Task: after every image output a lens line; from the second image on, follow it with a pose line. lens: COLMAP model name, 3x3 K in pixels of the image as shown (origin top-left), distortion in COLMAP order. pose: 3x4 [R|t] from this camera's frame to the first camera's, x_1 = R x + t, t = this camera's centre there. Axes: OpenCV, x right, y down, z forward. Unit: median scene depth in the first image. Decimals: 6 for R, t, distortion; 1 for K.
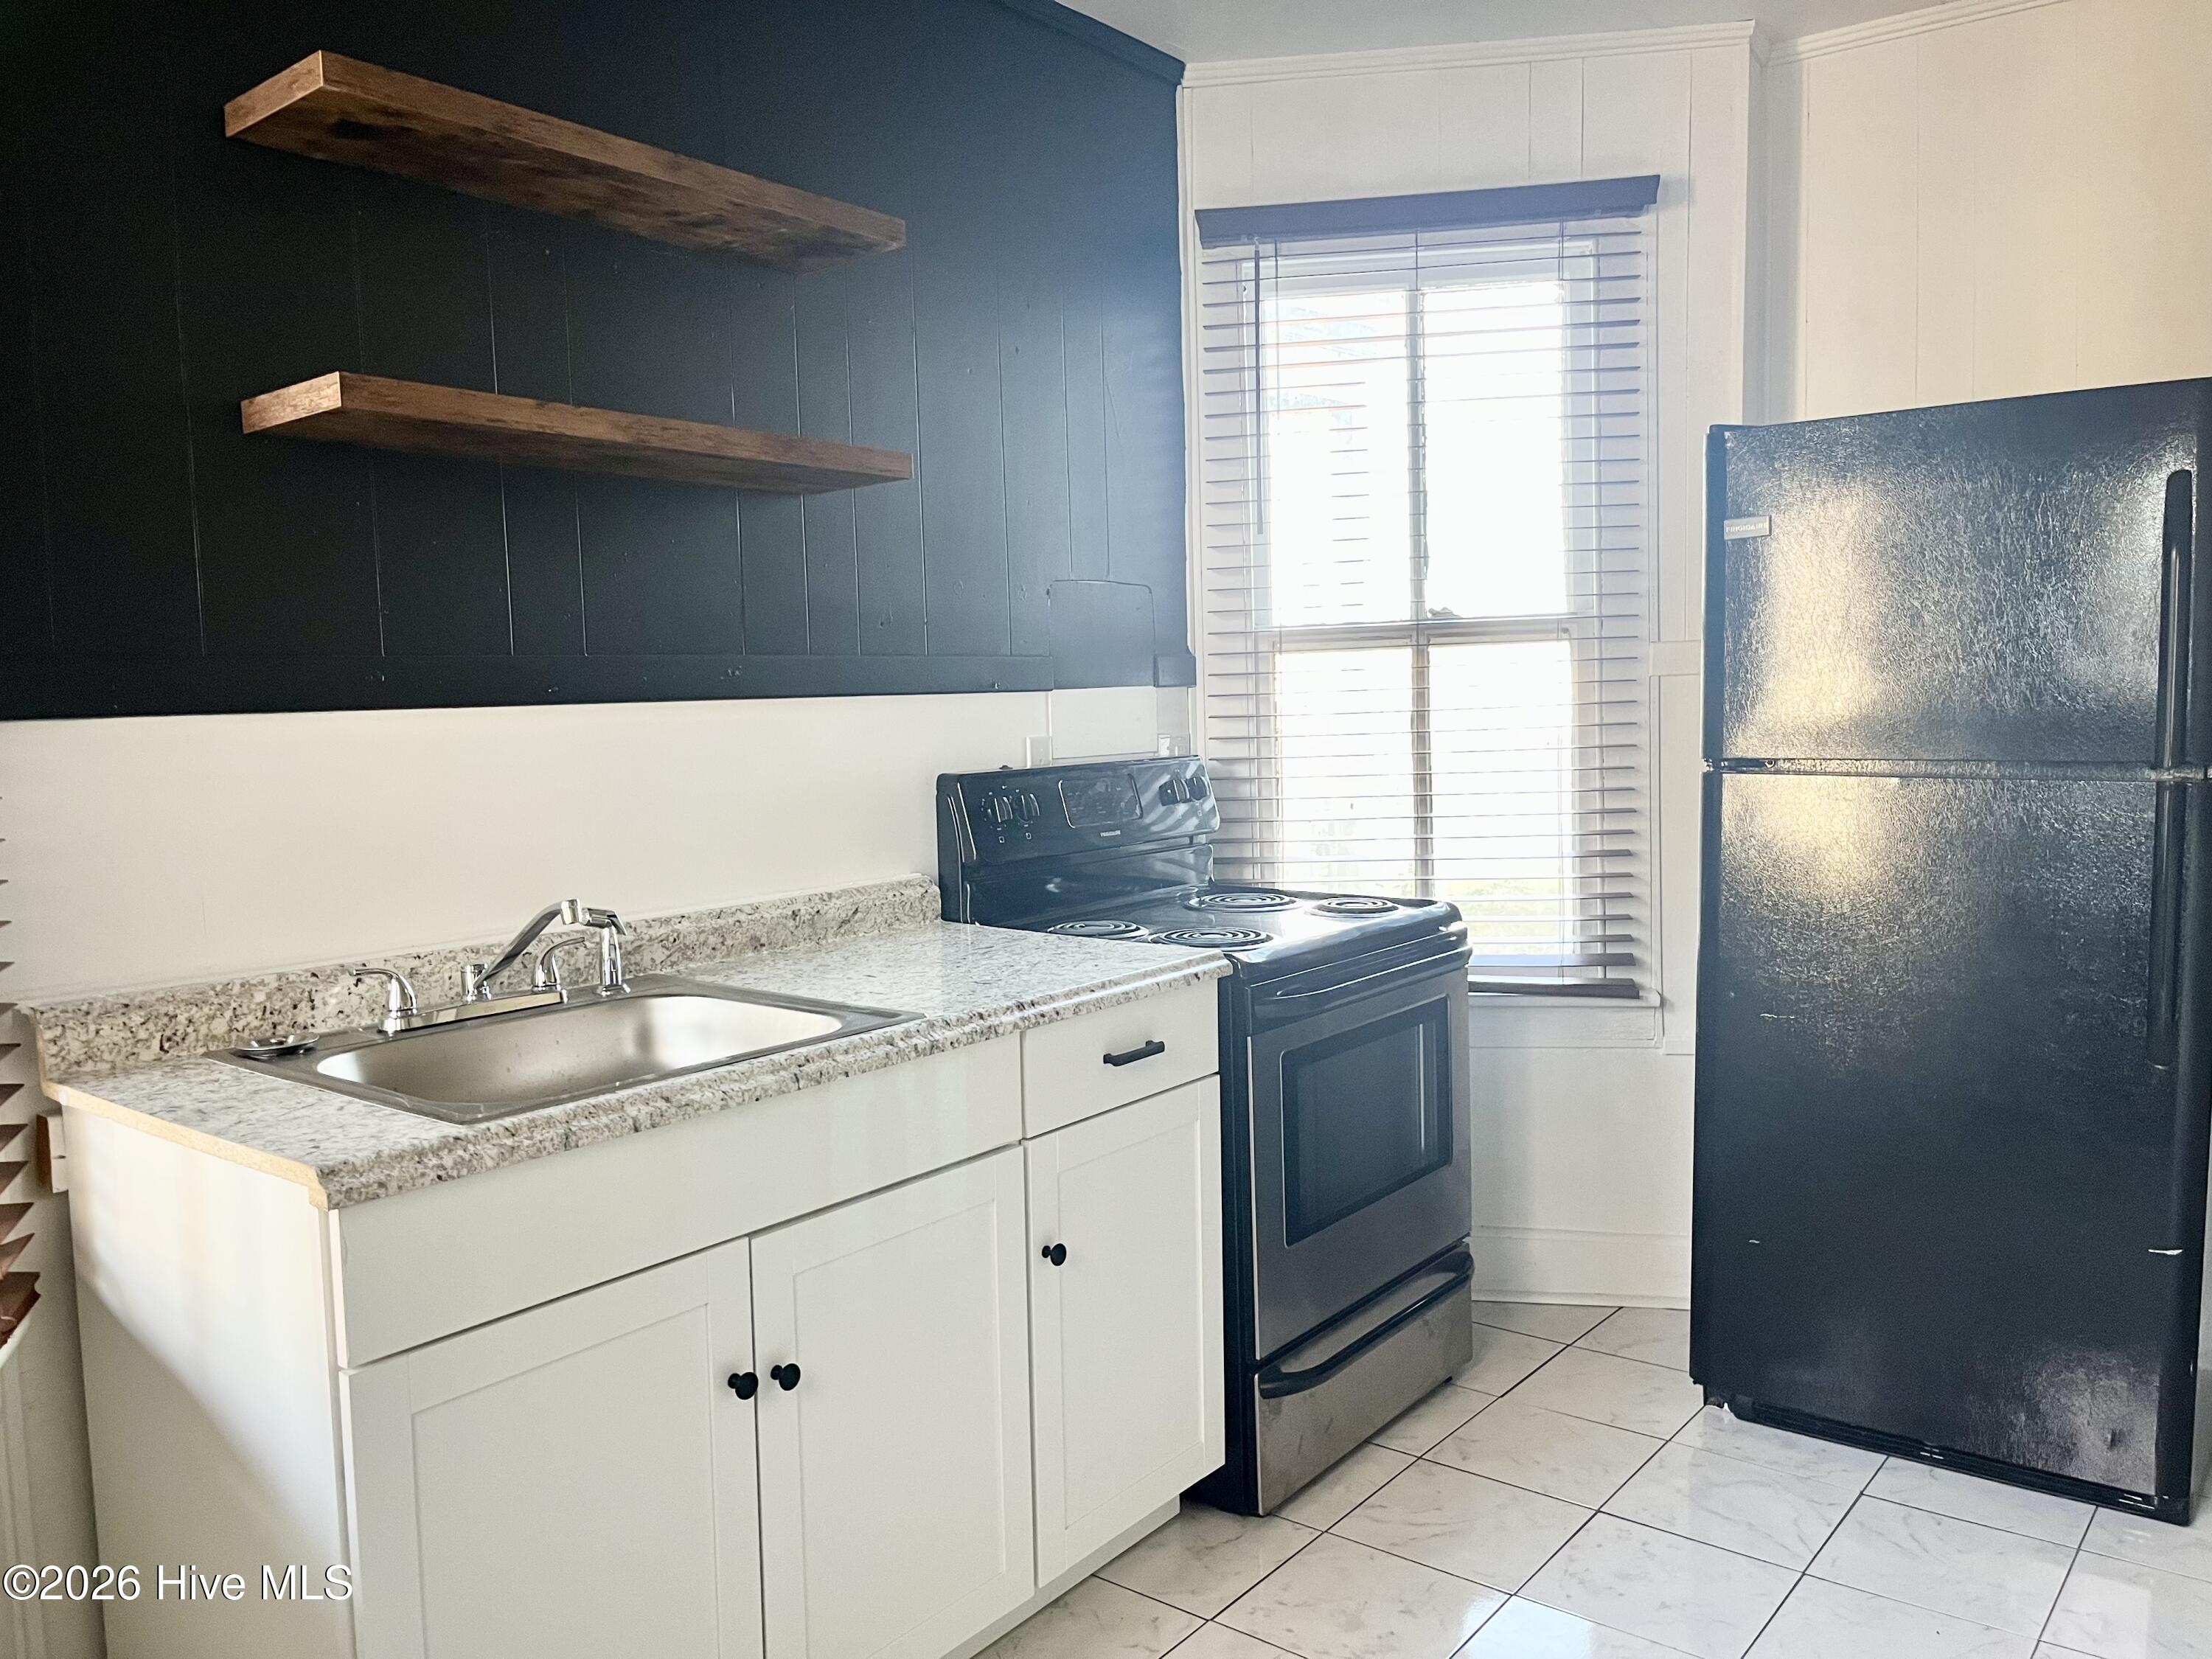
lens RADIAL K [[1684.0, 0, 1106.0], [0, 1684.0, 829.5], [0, 0, 1]] dist [0.076309, -0.093474]
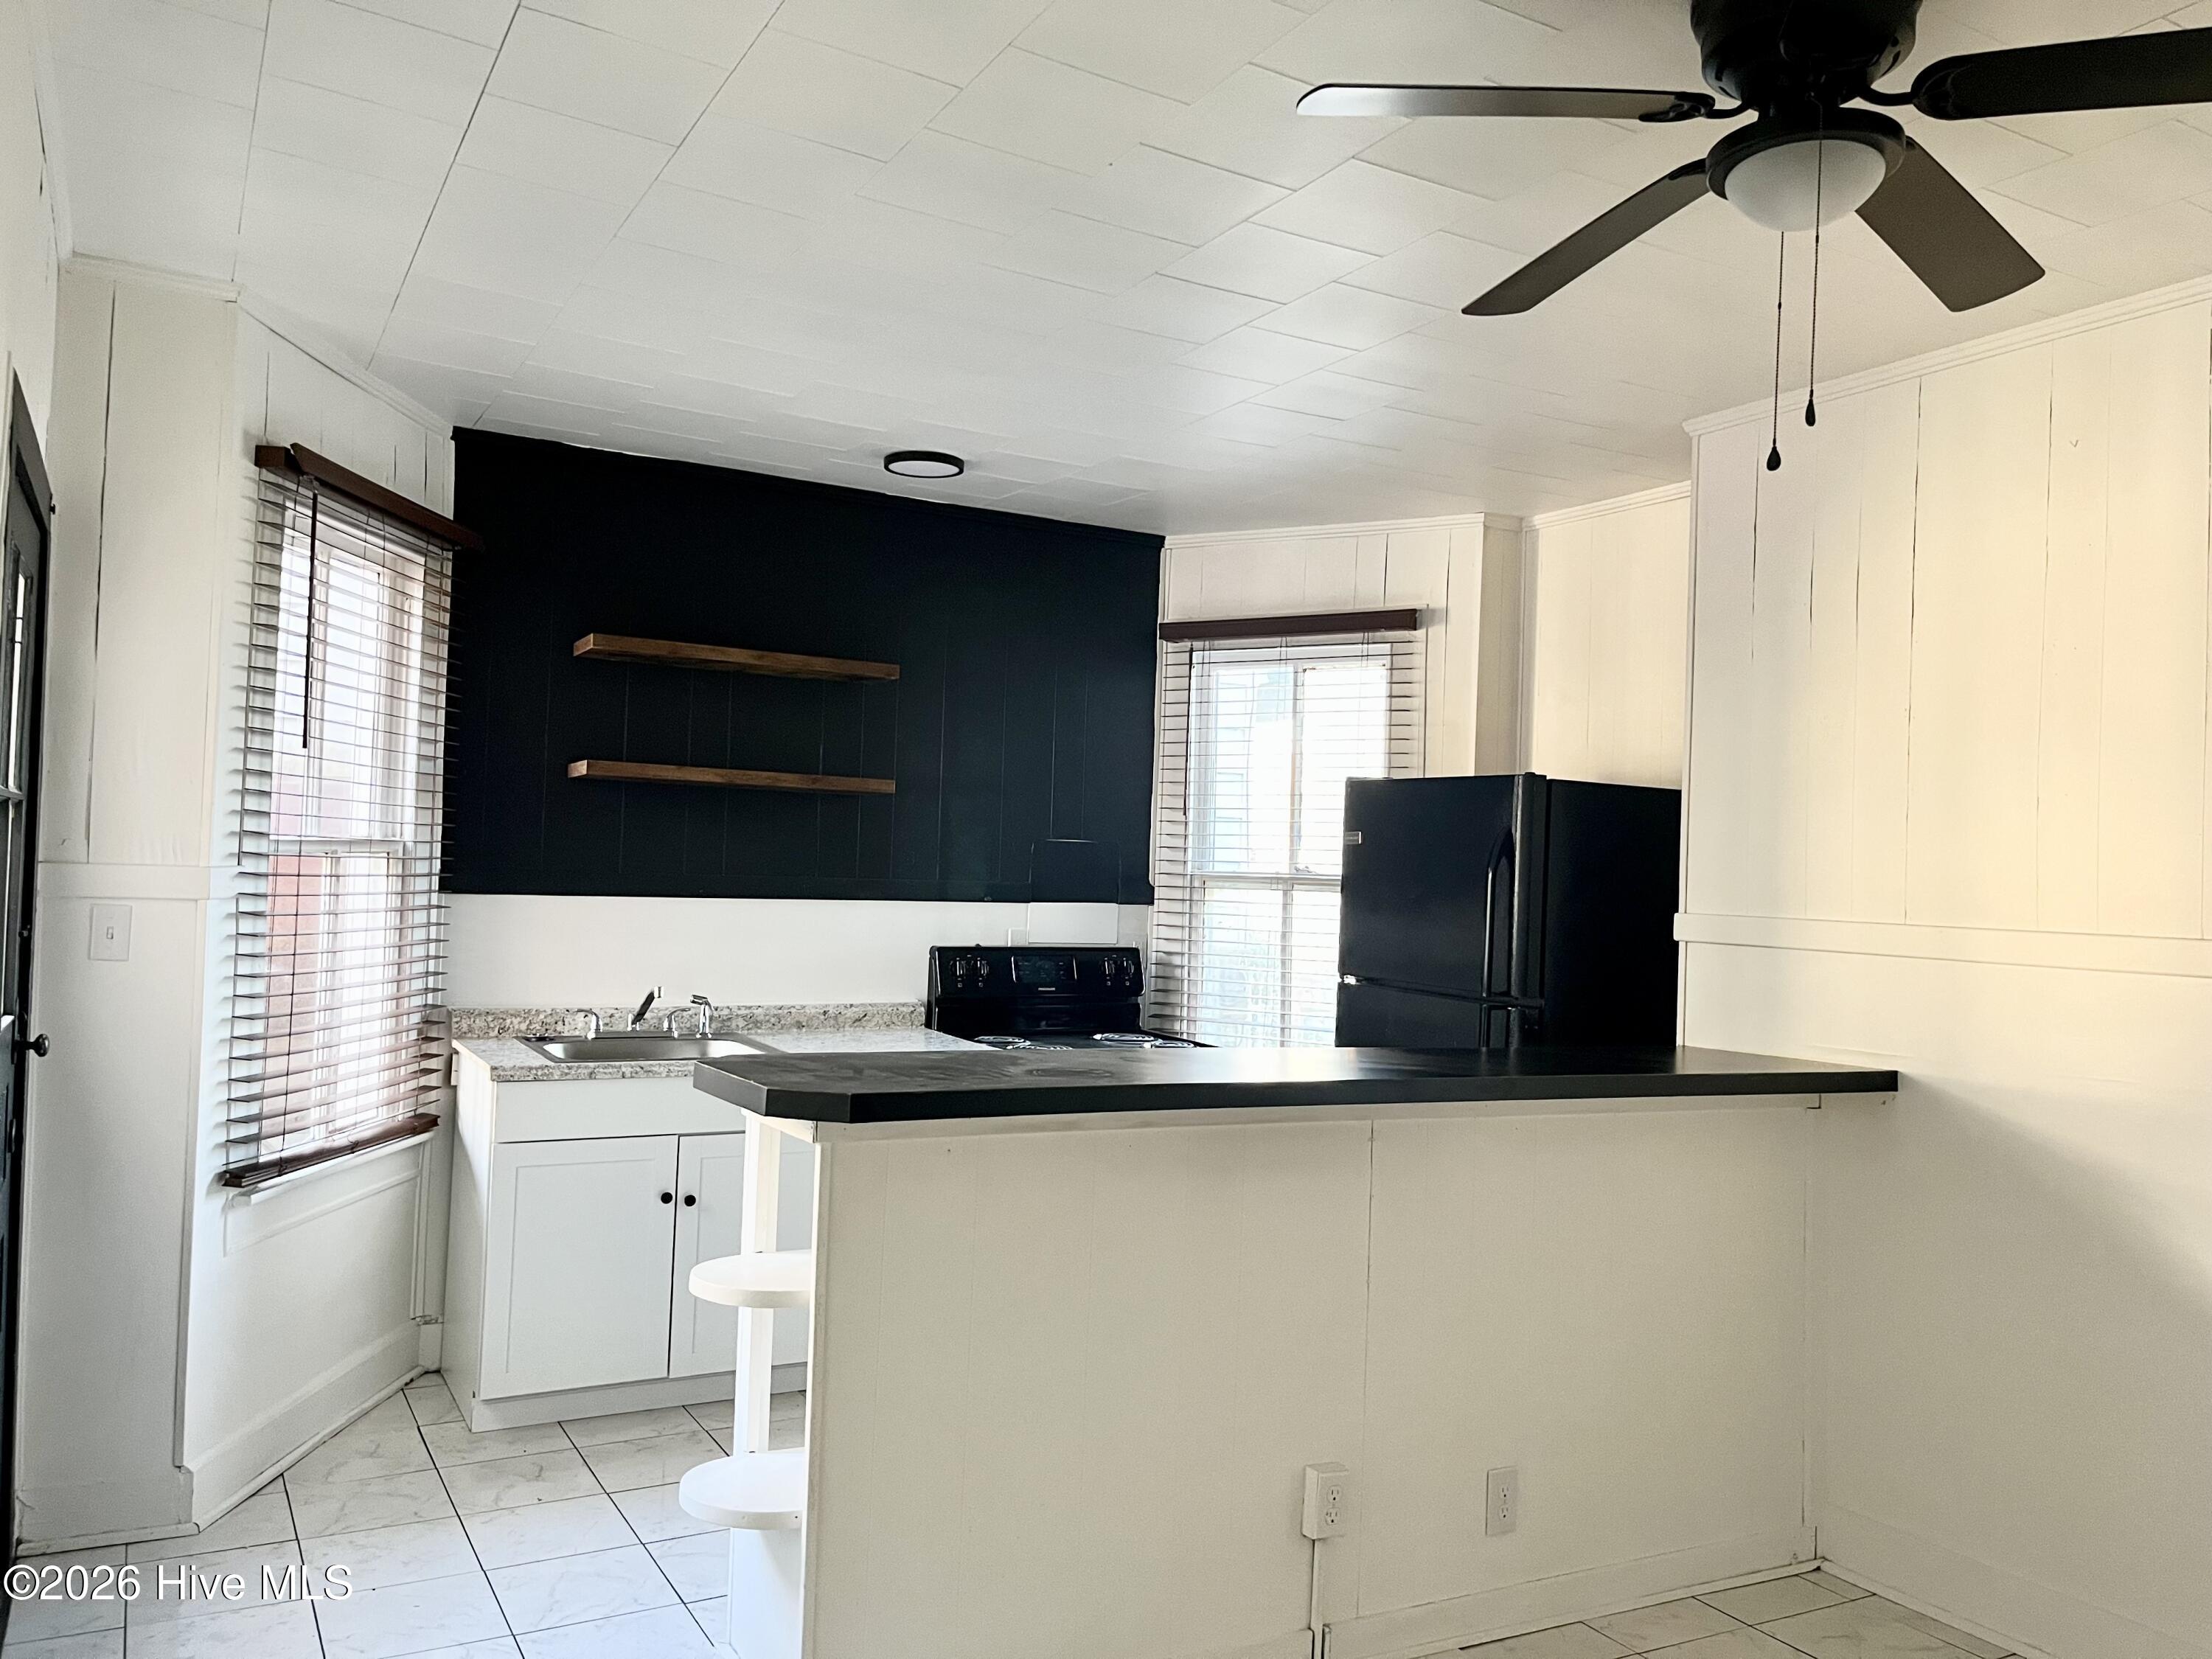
lens RADIAL K [[1684.0, 0, 1106.0], [0, 1684.0, 829.5], [0, 0, 1]] dist [0.076309, -0.093474]
pose [[0.923345, 0.051449, -0.380508, 0.742236], [-0.090550, 0.992209, -0.085572, -0.018621], [0.373141, 0.113467, 0.920810, -0.601771]]
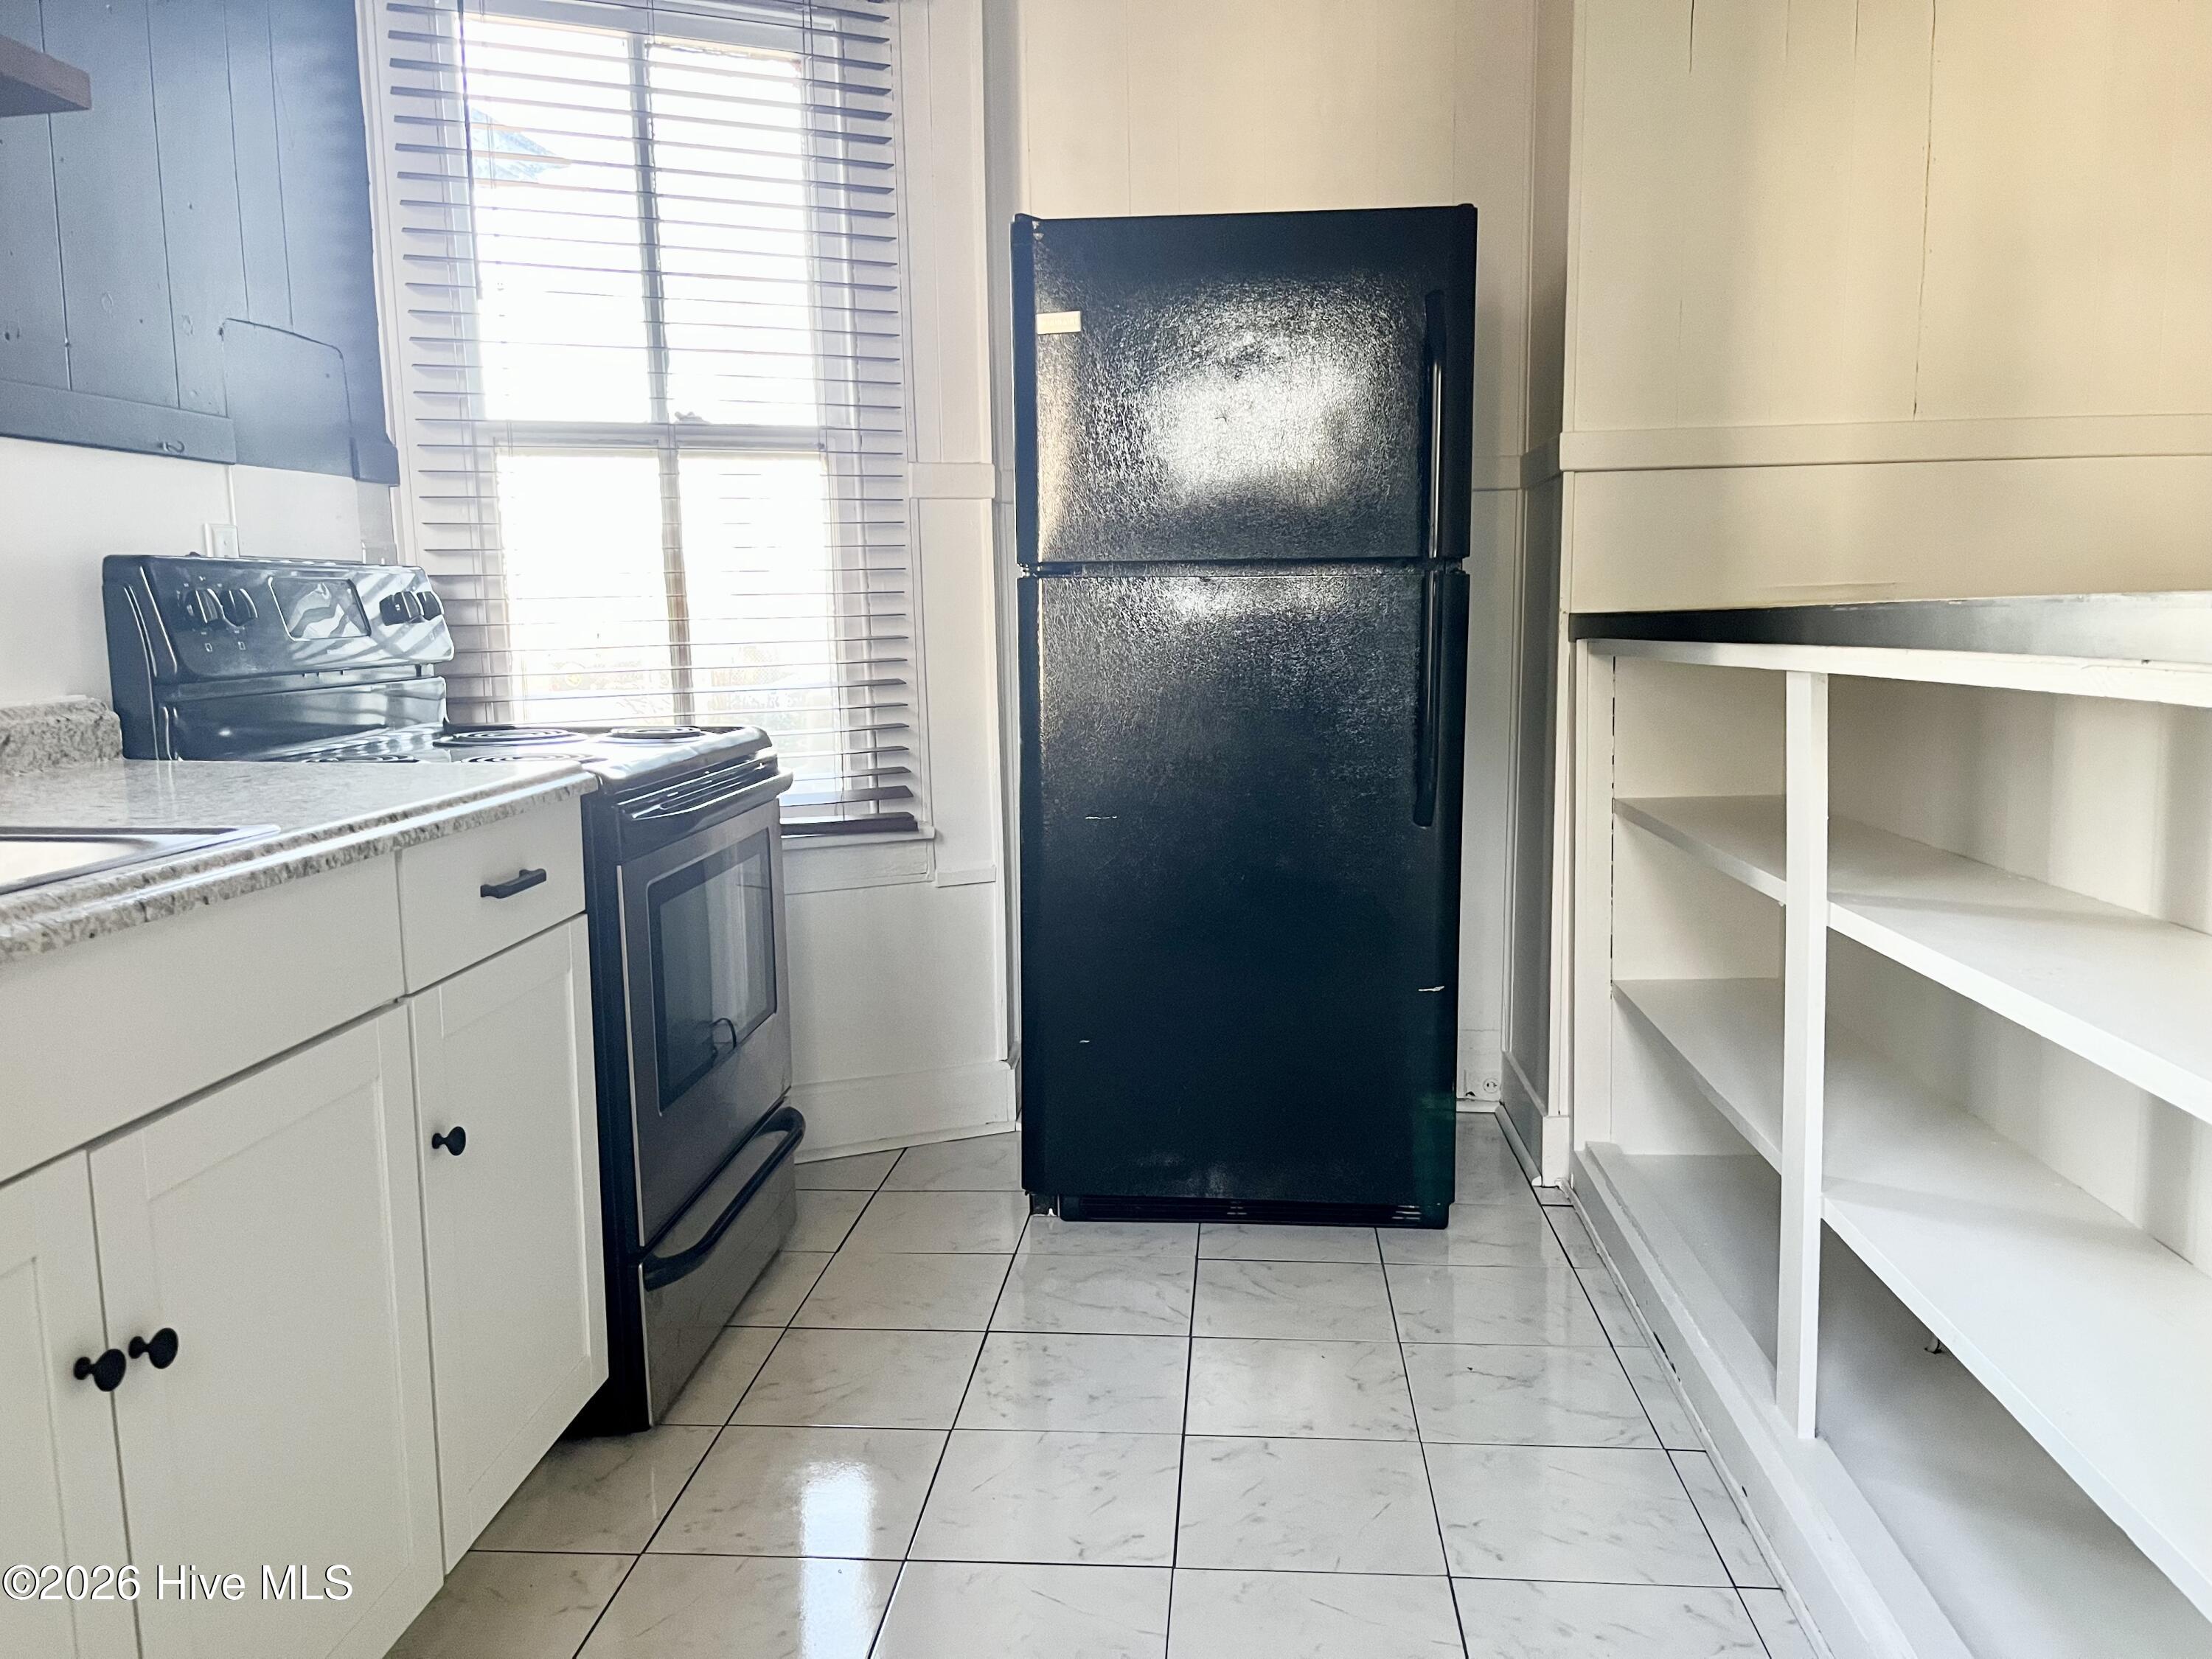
lens RADIAL K [[1684.0, 0, 1106.0], [0, 1684.0, 829.5], [0, 0, 1]] dist [0.076309, -0.093474]
pose [[0.834182, -0.061275, 0.548075, -0.147344], [0.039723, 0.997903, 0.051105, 0.062312], [-0.550057, -0.020860, 0.834866, 0.149983]]
